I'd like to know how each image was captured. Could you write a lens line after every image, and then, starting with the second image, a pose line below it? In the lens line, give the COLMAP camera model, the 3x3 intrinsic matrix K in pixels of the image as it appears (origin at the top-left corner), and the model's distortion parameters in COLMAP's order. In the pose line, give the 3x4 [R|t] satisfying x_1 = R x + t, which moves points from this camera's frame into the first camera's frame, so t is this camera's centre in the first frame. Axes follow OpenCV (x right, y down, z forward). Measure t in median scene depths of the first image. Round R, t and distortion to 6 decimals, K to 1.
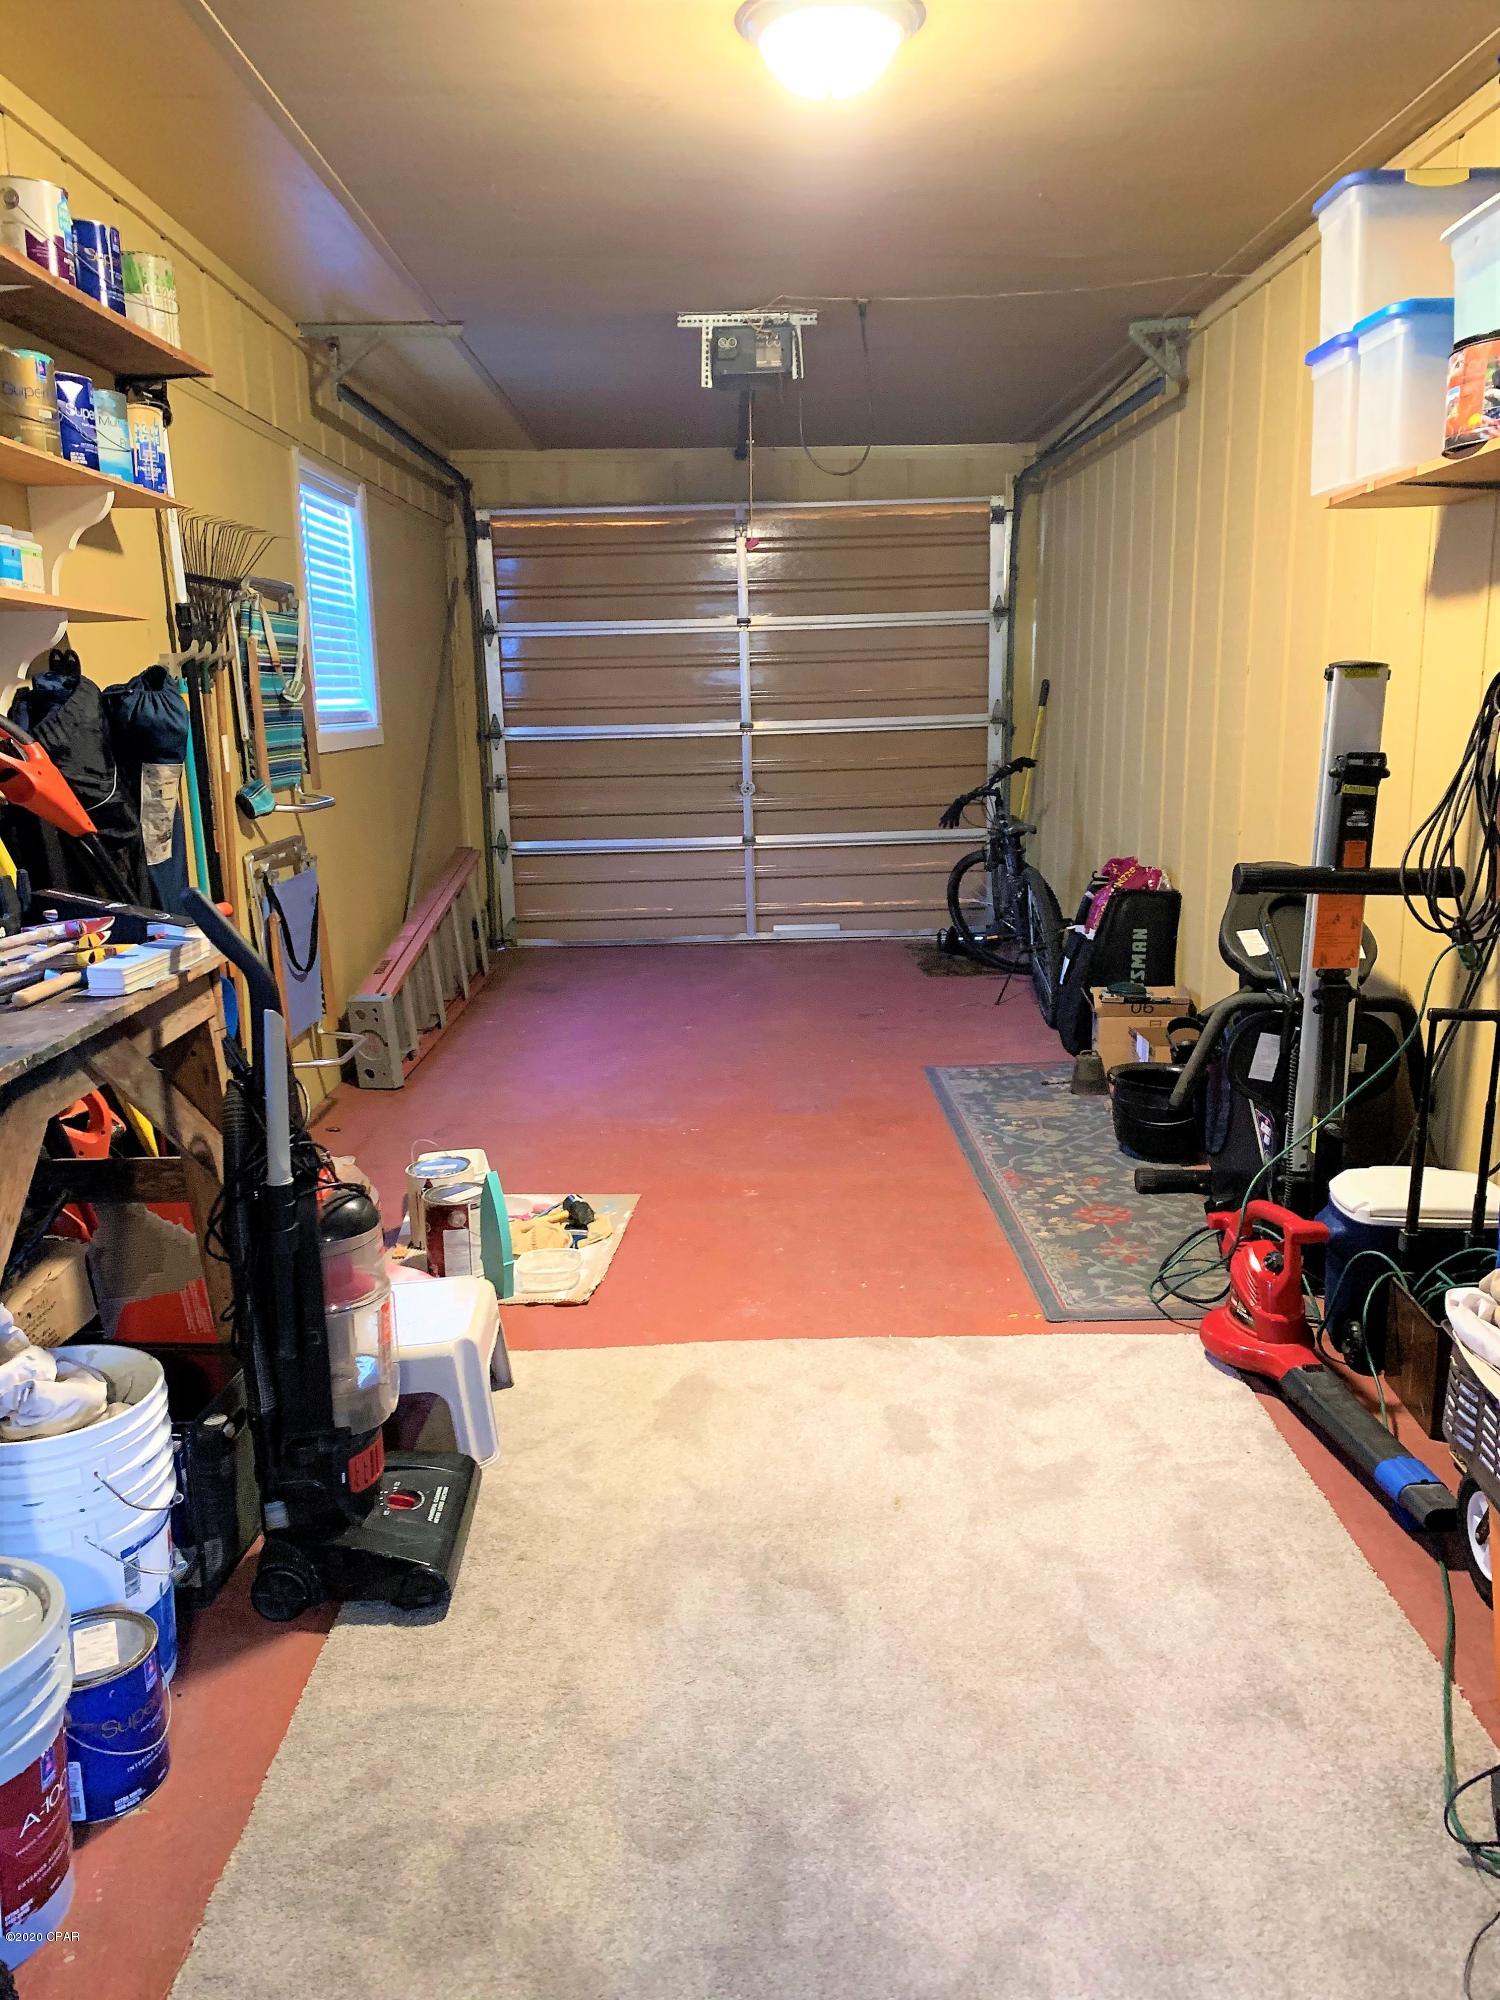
lens RADIAL K [[1508.0, 0, 751.2], [0, 1508.0, 1029.1], [0, 0, 1]] dist [0.063464, -0.148488]
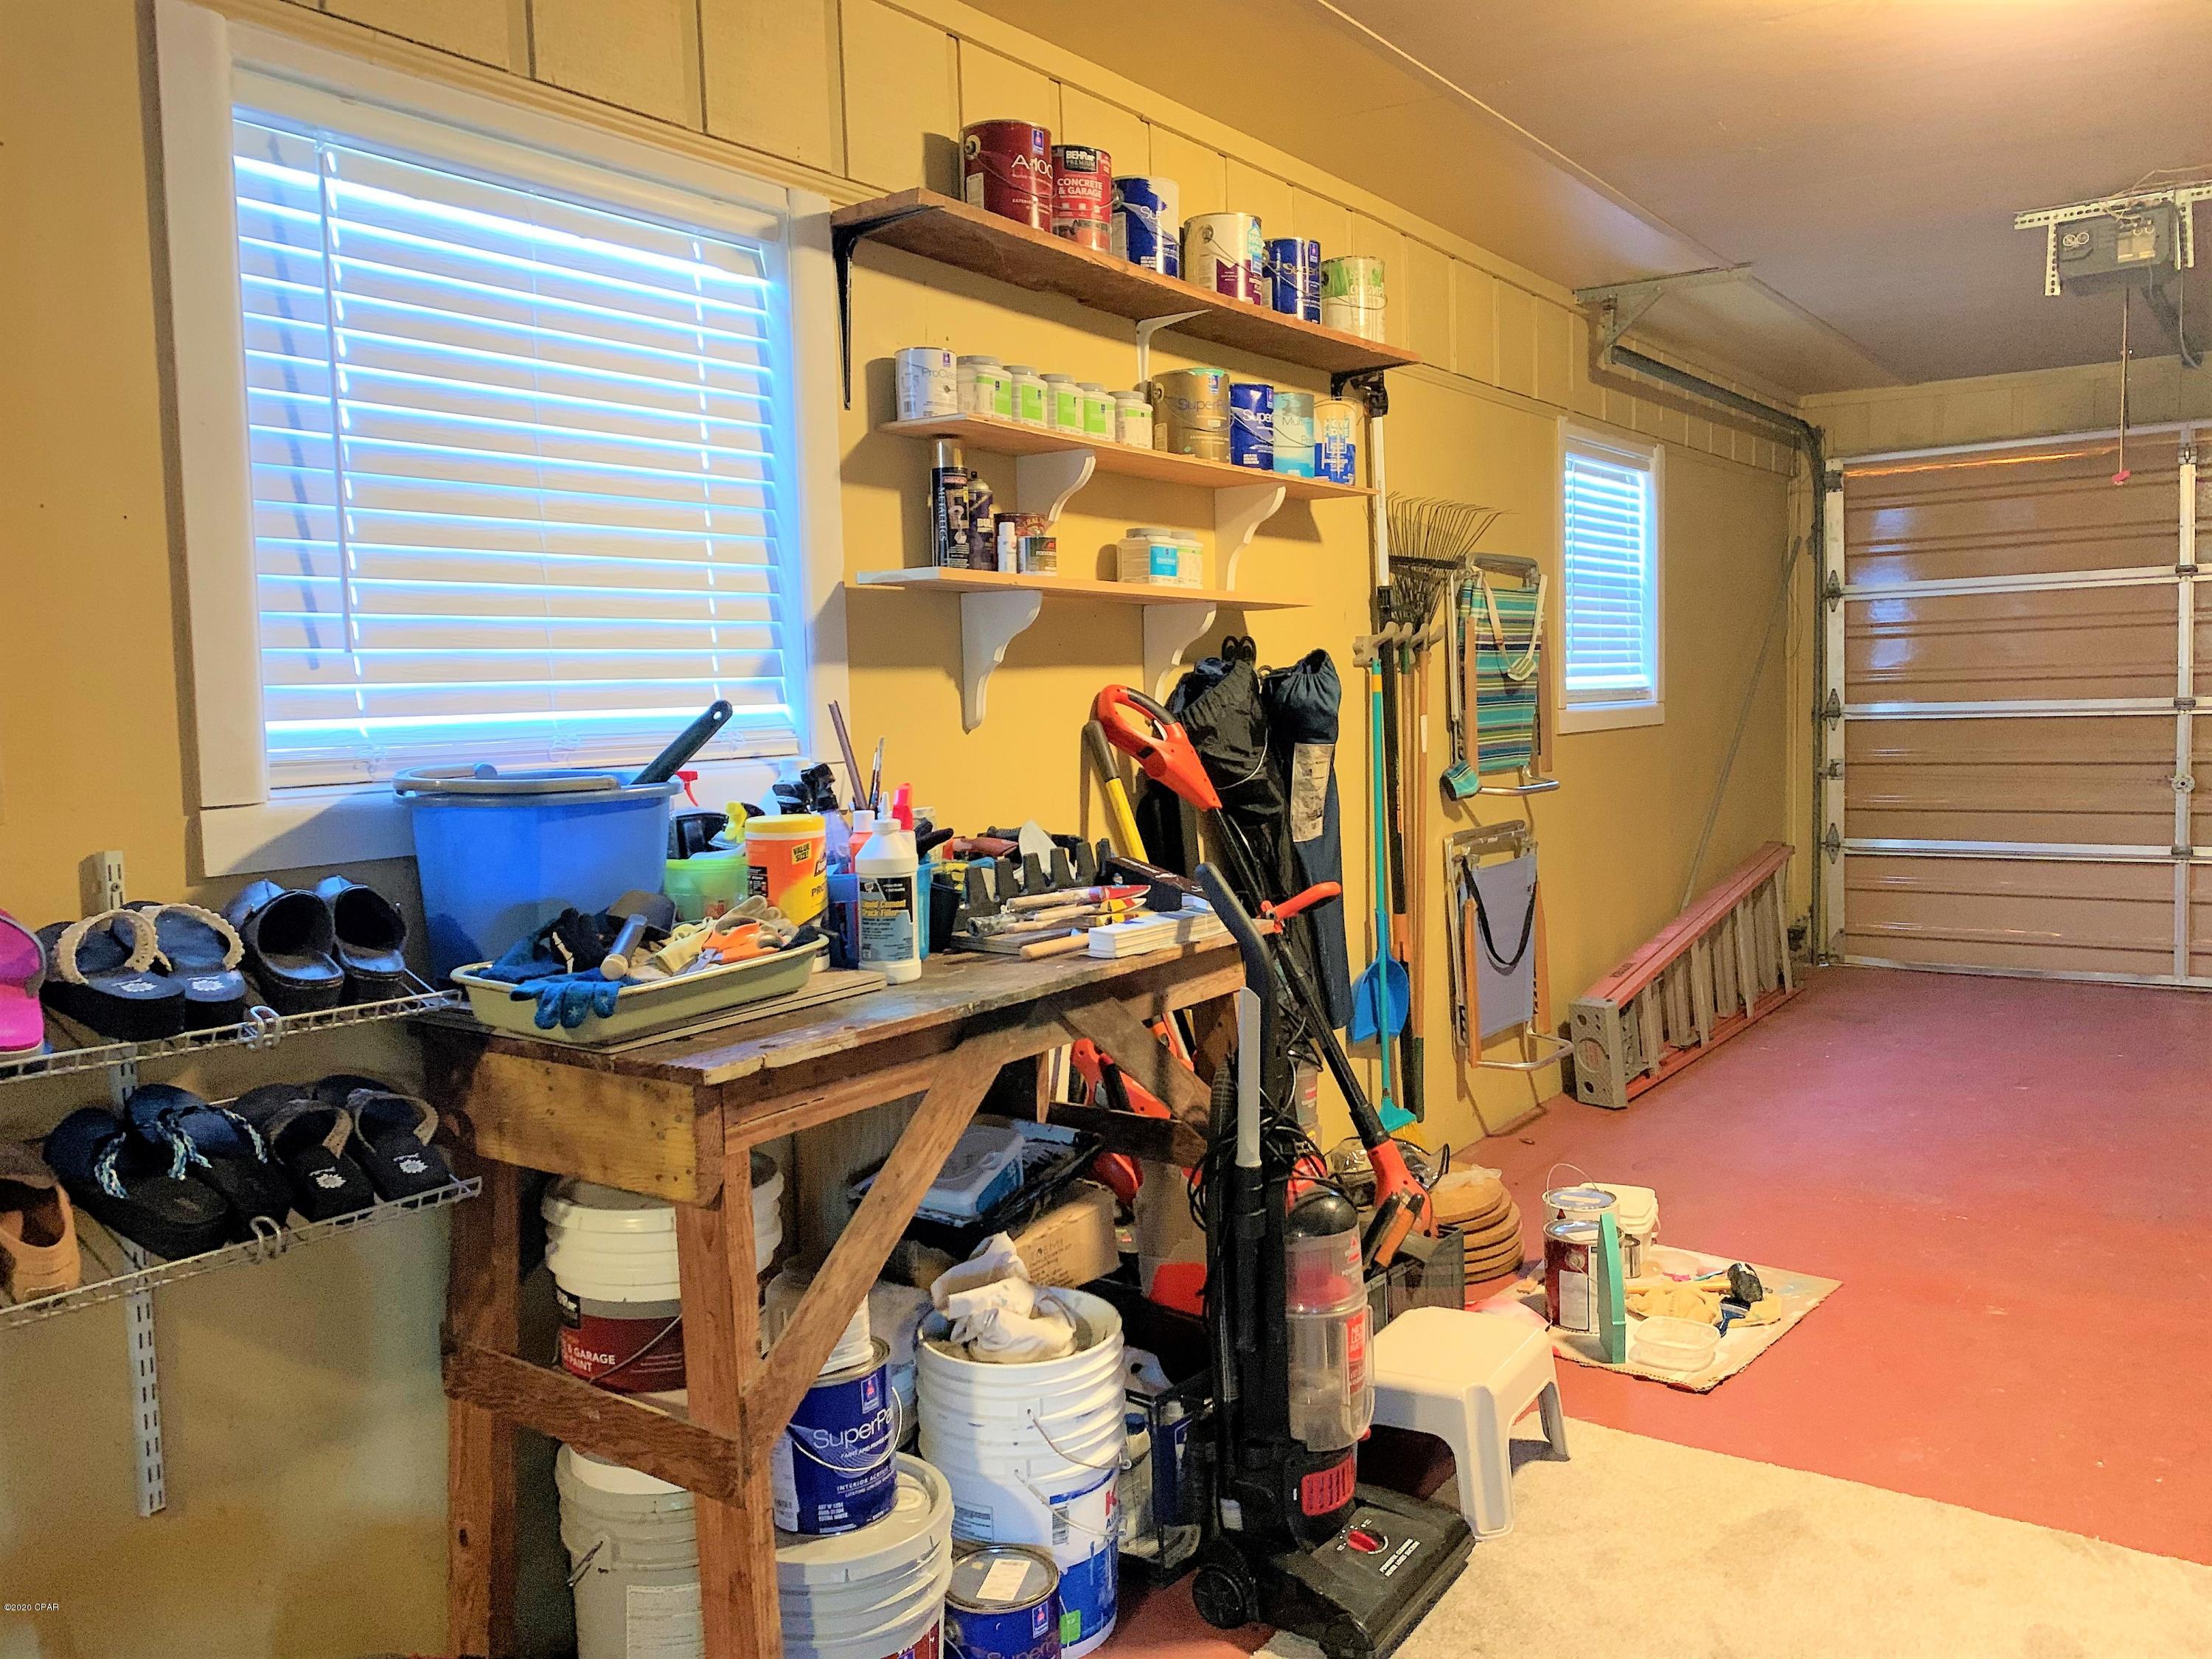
lens RADIAL K [[1680.9, 0, 1099.5], [0, 1680.9, 830.1], [0, 0, 1]] dist [0.050505, -0.071497]
pose [[0.797013, 0.047190, -0.602116, 0.144621], [-0.119404, 0.989577, -0.080497, -0.007837], [0.592041, 0.136053, 0.794341, 0.022714]]
